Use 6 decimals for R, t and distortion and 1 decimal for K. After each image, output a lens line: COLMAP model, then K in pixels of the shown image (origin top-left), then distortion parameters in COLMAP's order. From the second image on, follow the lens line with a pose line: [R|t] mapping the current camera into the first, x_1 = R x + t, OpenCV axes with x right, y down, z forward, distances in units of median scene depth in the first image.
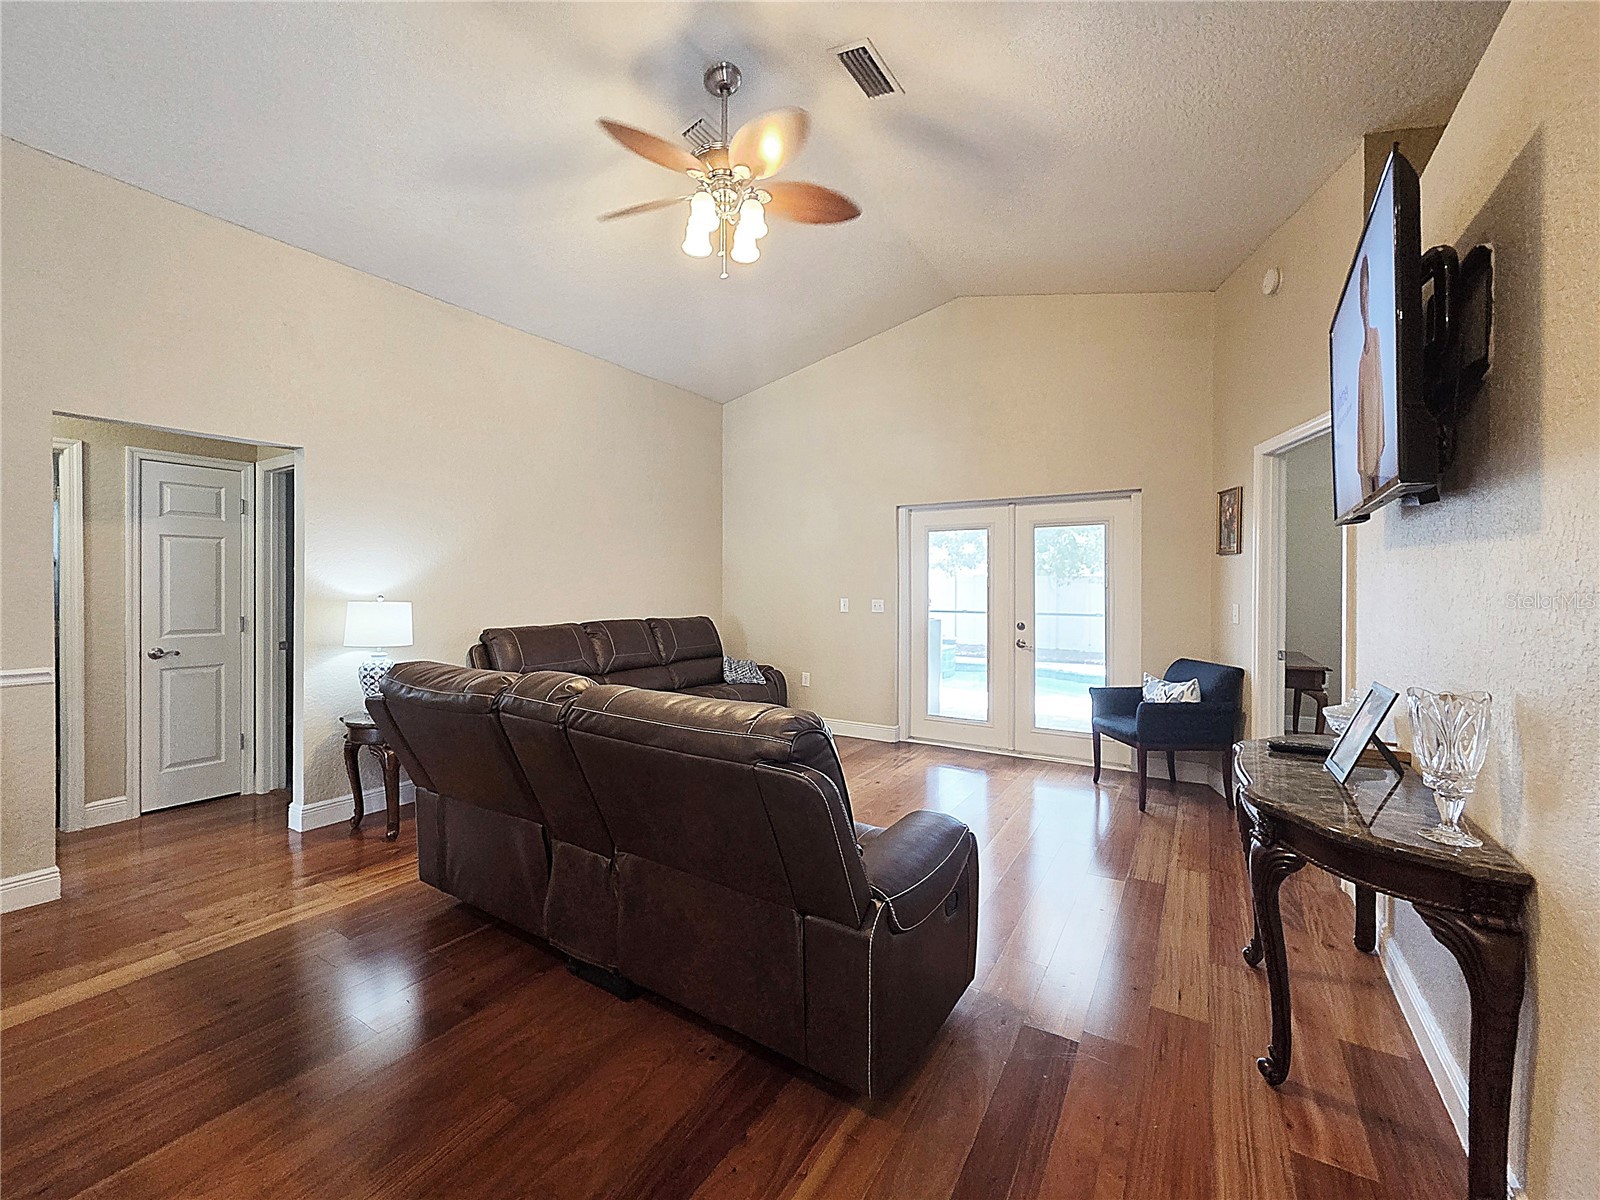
lens RADIAL K [[656.4, 0, 796.1], [0, 656.4, 589.4], [0, 0, 1]] dist [0.000184, -0.000043]
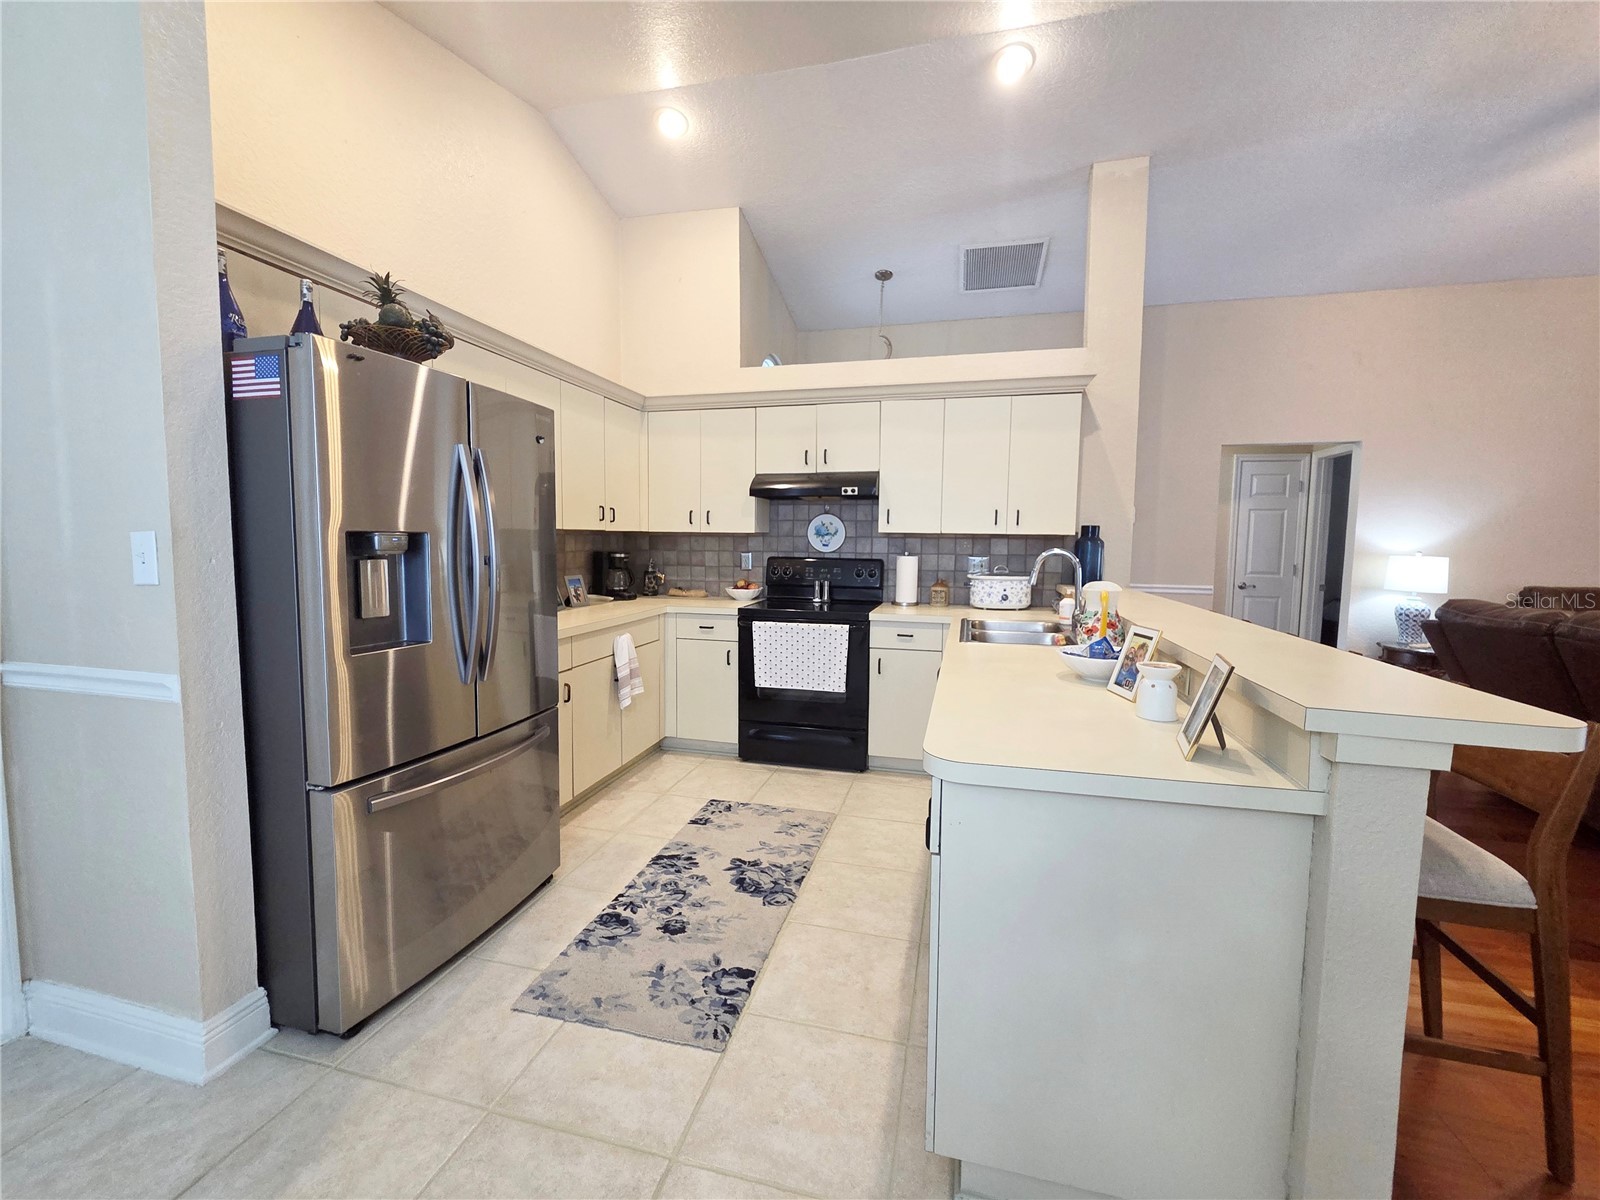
lens RADIAL K [[656.4, 0, 796.1], [0, 656.4, 589.4], [0, 0, 1]] dist [0.000184, -0.000043]
pose [[0.300731, 0.074409, -0.950802, 0.198328], [-0.013515, 0.997184, 0.073764, 0.004528], [0.953613, -0.009333, 0.300890, -0.494732]]
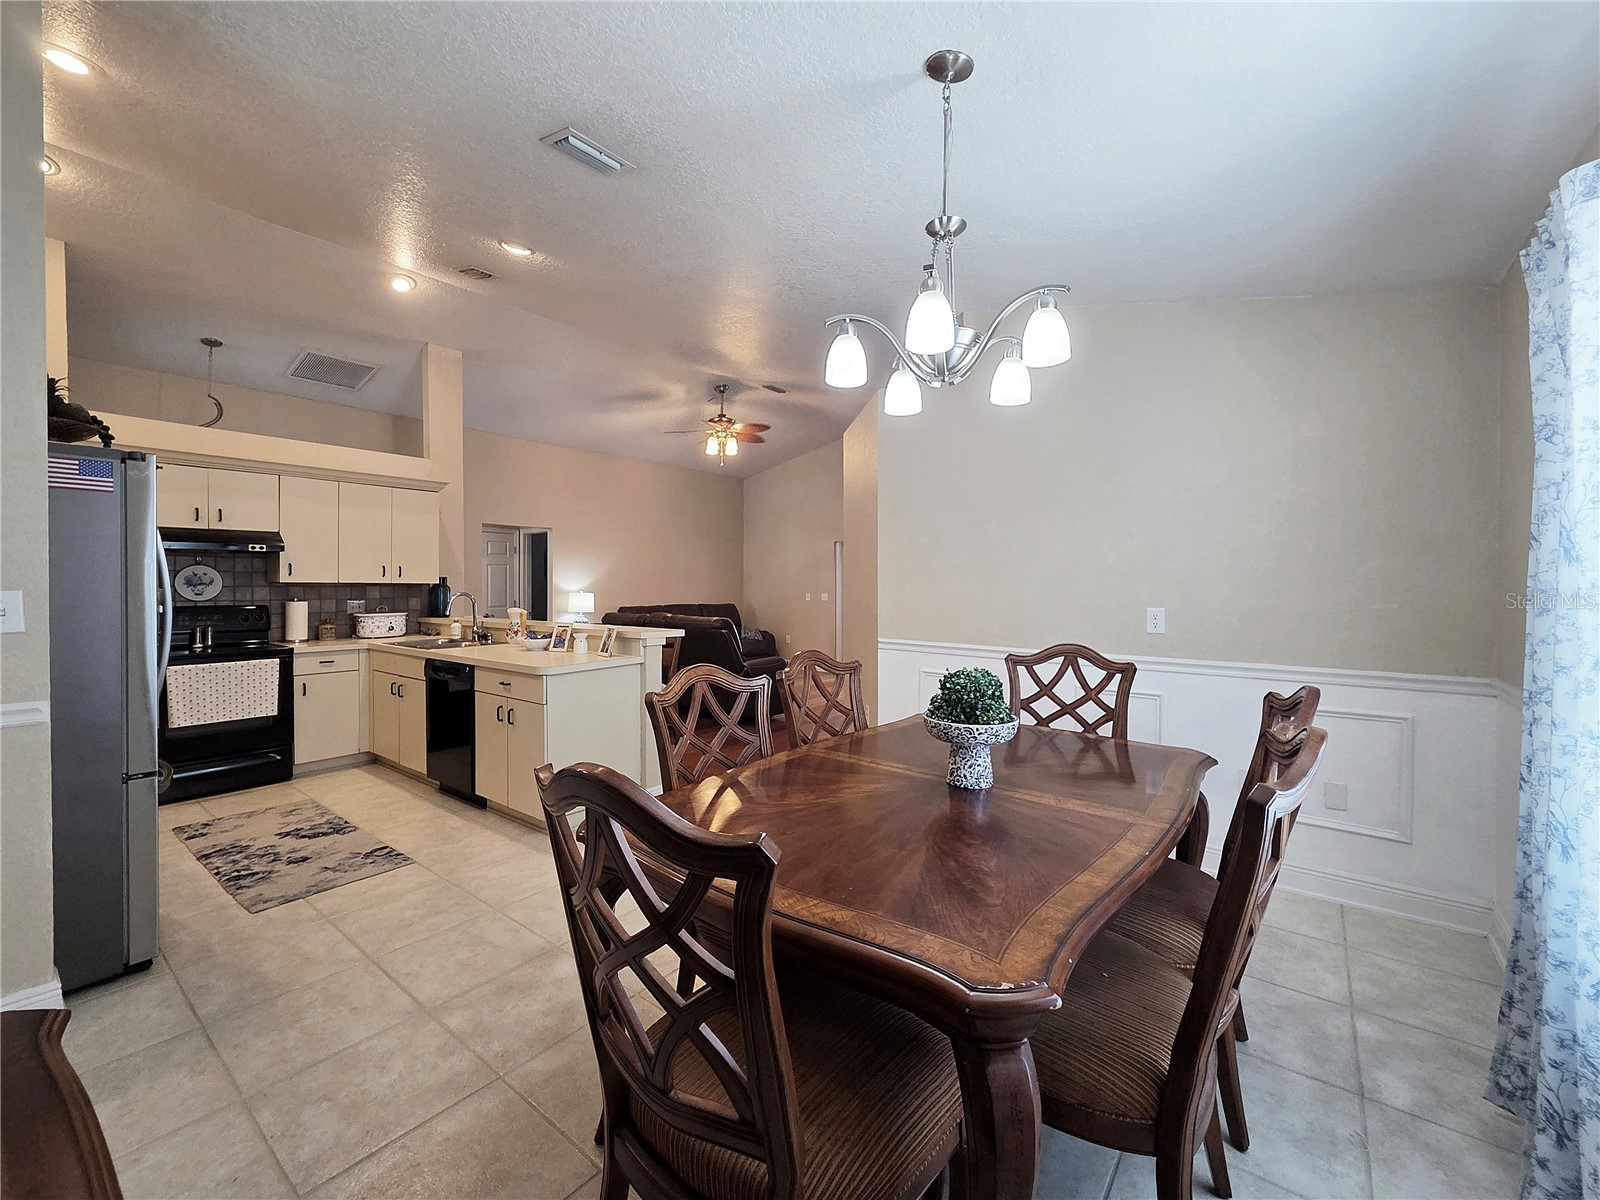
lens RADIAL K [[656.4, 0, 796.1], [0, 656.4, 589.4], [0, 0, 1]] dist [0.000184, -0.000043]
pose [[0.994498, -0.001368, -0.104748, 0.352821], [0.001477, 0.999998, 0.000963, 0.003113], [0.104747, -0.001112, 0.994498, -1.191160]]
